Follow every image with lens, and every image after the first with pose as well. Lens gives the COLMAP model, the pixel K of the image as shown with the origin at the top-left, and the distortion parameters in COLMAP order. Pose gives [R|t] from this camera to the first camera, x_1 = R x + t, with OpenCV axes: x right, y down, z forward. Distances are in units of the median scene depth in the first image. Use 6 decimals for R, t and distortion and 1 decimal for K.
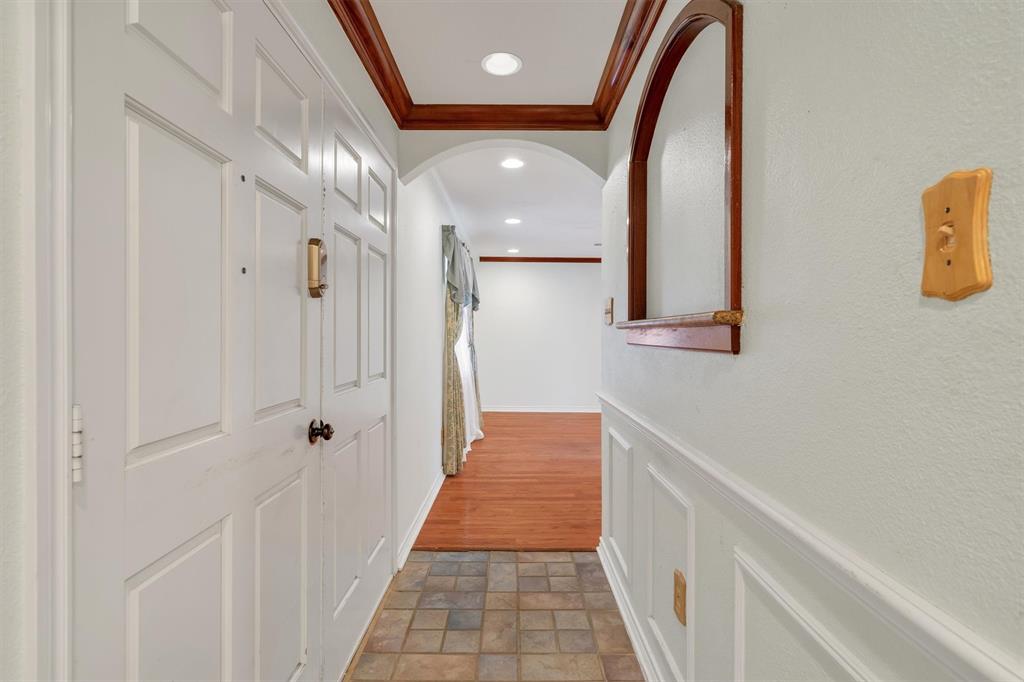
lens RADIAL K [[468.6, 0, 514.4], [0, 468.6, 334.9], [0, 0, 1]] dist [-0.000880, -0.000102]
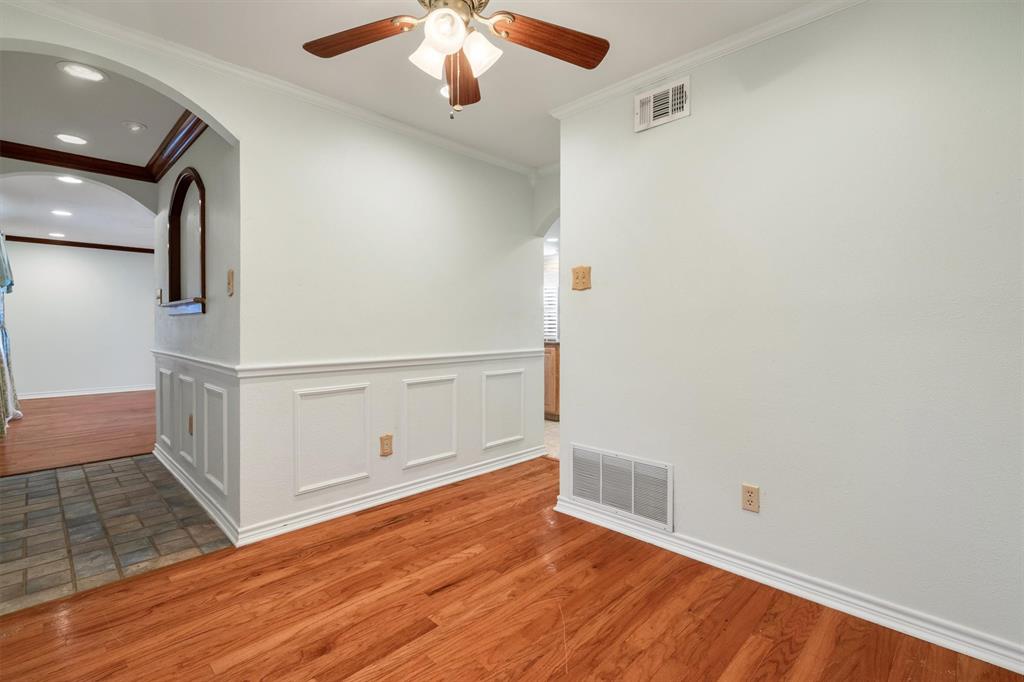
lens RADIAL K [[468.6, 0, 513.7], [0, 468.6, 325.6], [0, 0, 1]] dist [-0.000880, -0.000102]
pose [[0.695506, -0.007570, 0.718480, -0.112122], [0.008714, 0.999960, 0.002100, 0.056474], [-0.718467, 0.004800, 0.695544, -1.026185]]
